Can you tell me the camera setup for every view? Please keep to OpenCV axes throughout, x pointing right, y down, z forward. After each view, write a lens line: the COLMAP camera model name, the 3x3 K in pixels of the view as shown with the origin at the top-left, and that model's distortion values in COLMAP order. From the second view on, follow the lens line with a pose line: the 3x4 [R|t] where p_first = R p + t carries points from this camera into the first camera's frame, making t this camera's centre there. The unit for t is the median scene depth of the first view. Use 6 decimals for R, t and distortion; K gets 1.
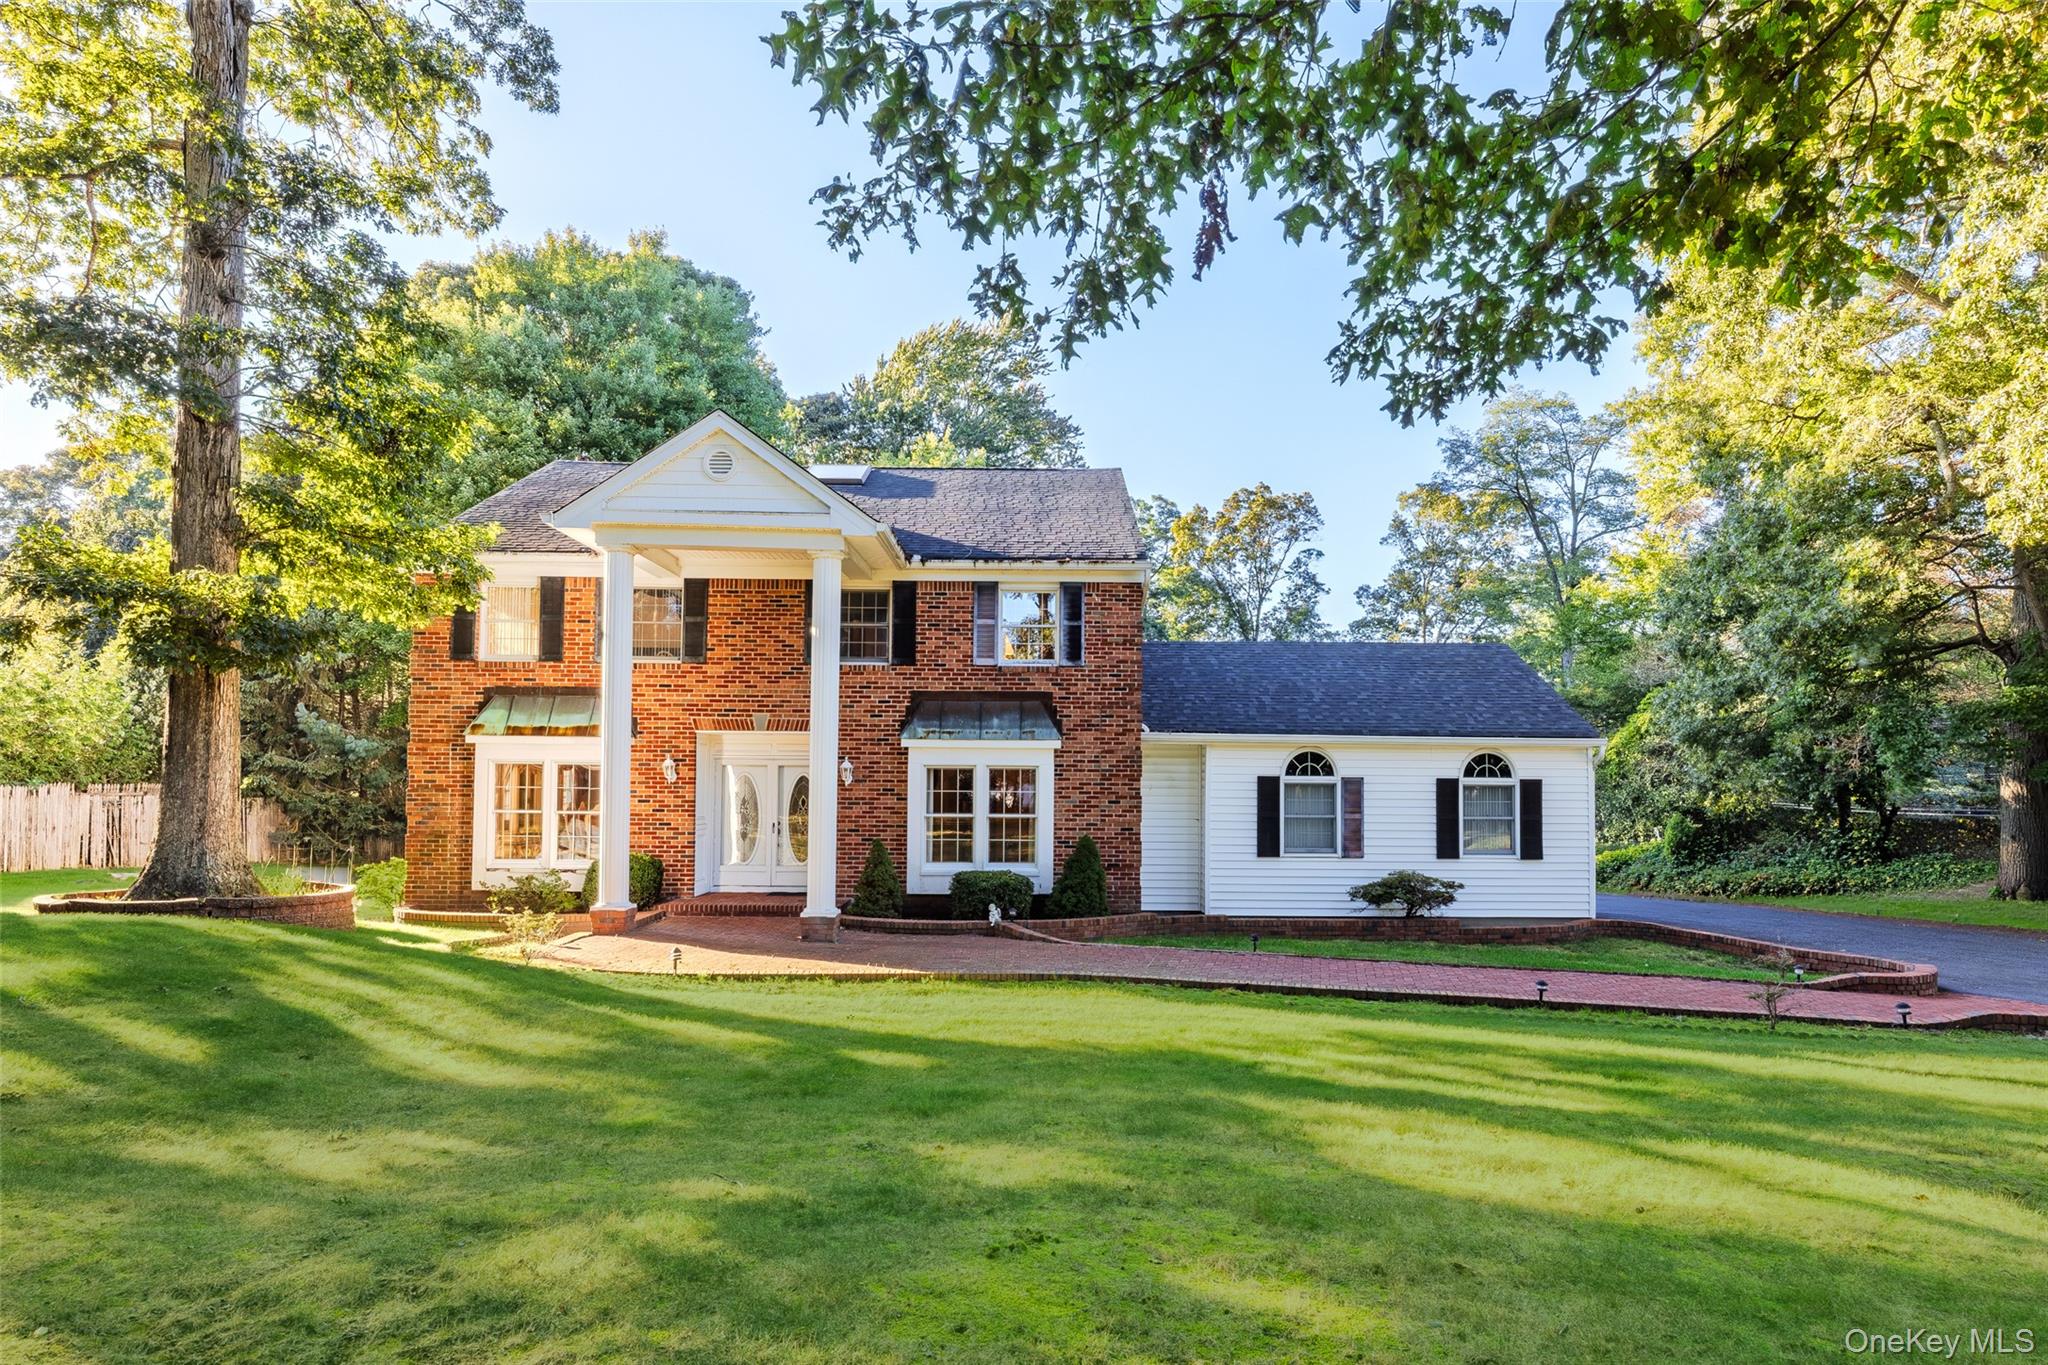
lens RADIAL K [[1126.9, 0, 1029.1], [0, 1126.9, 714.9], [0, 0, 1]] dist [0.000261, -0.000391]
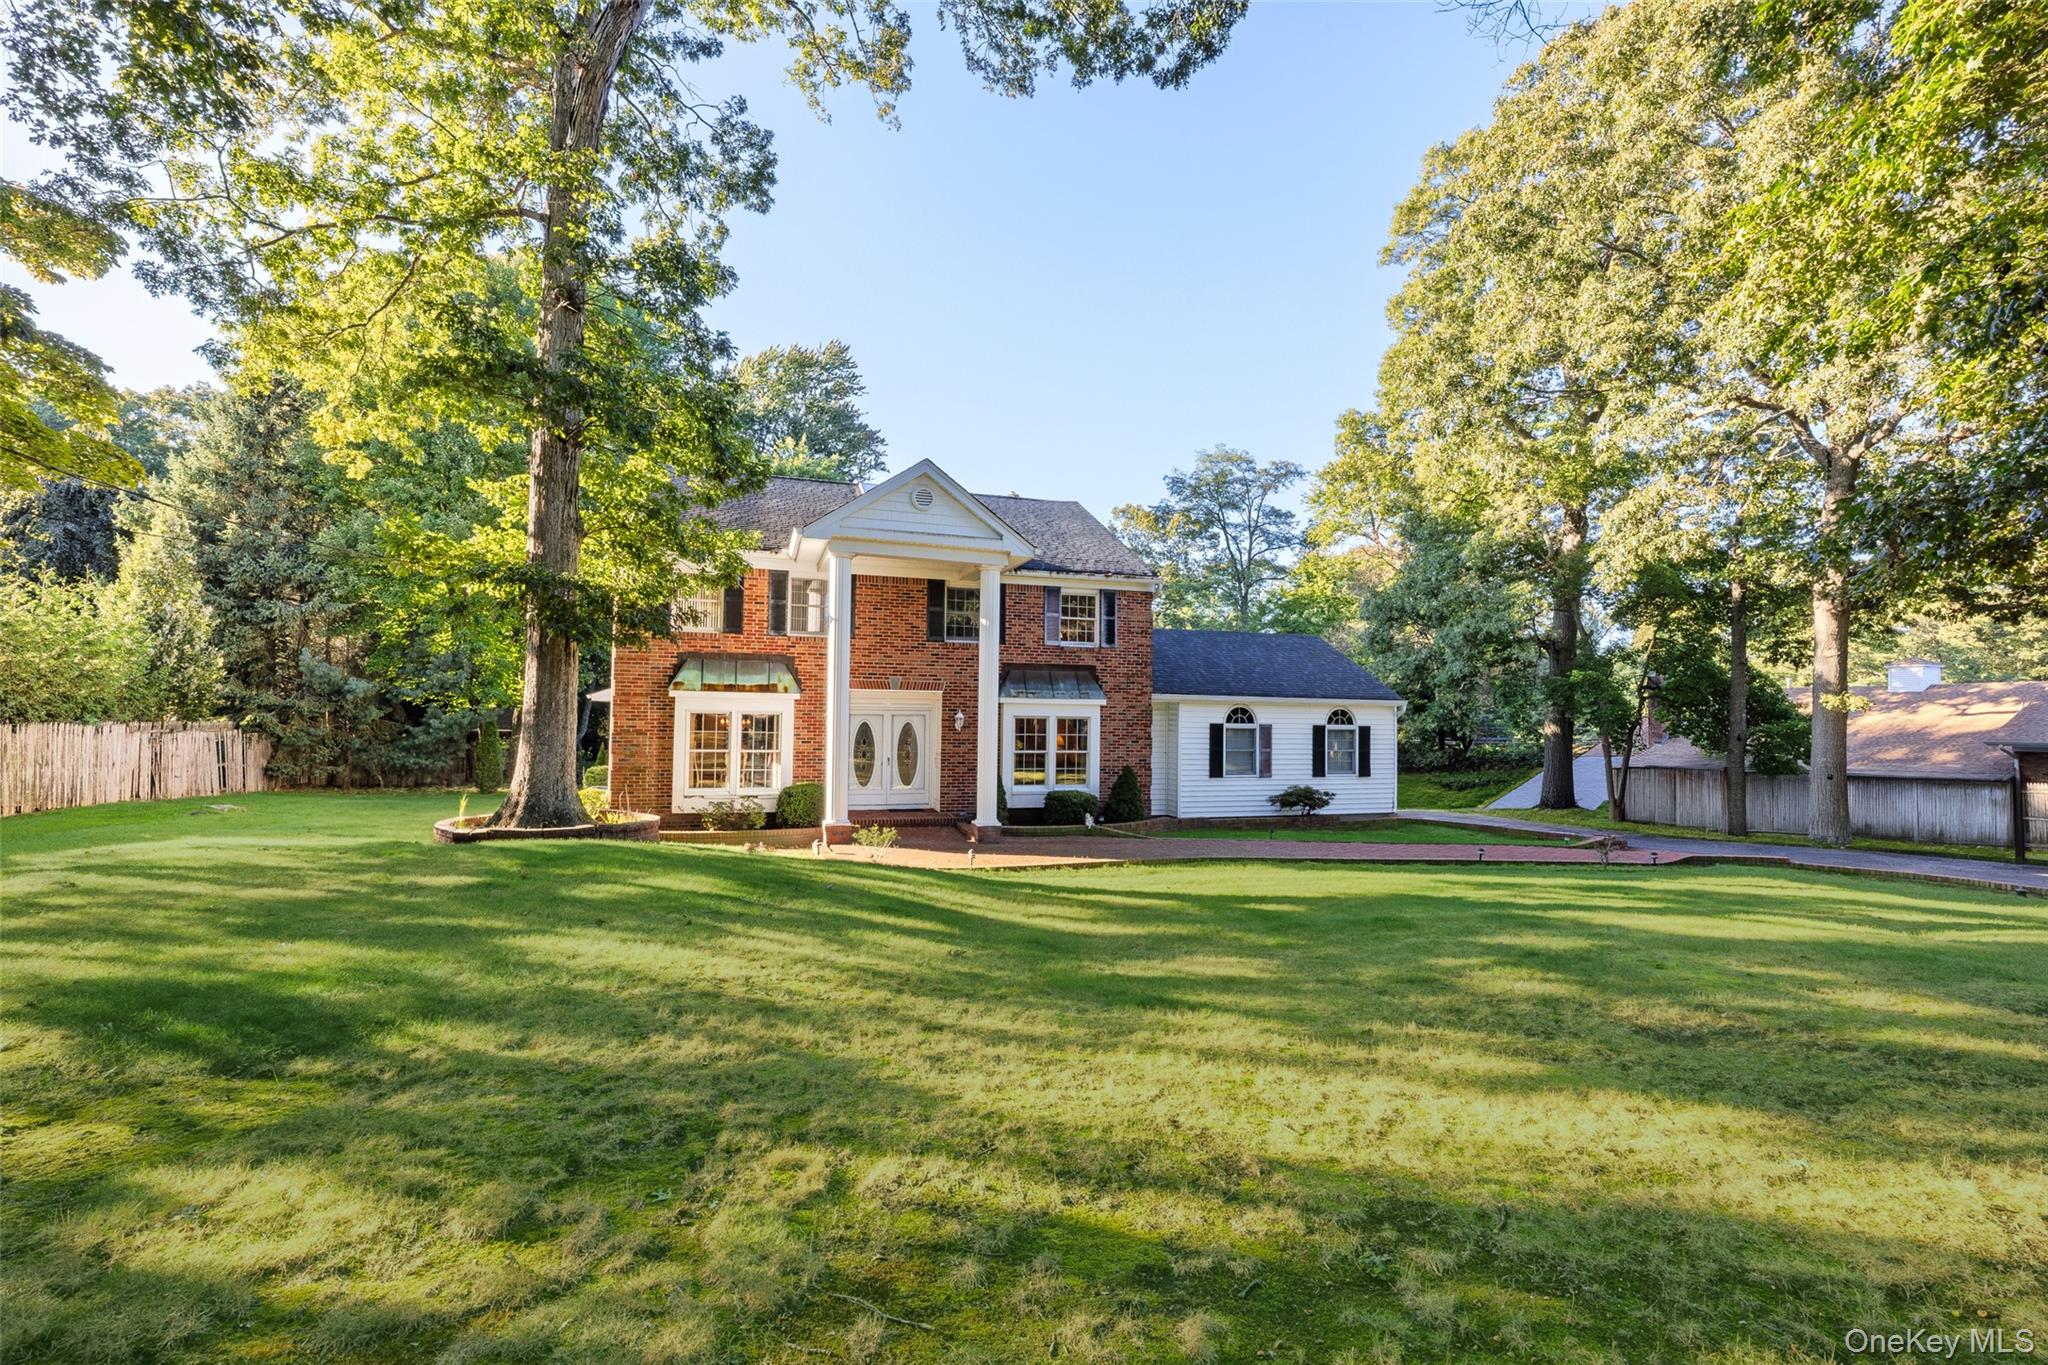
lens RADIAL K [[896.5, 0, 1023.6], [0, 896.5, 663.0], [0, 0, 1]] dist [-0.015363, -0.000094]
pose [[0.958776, 0.021787, 0.283327, -0.385919], [-0.022226, 0.999752, -0.001664, -0.019083], [-0.283293, -0.004701, 0.959022, -0.069535]]
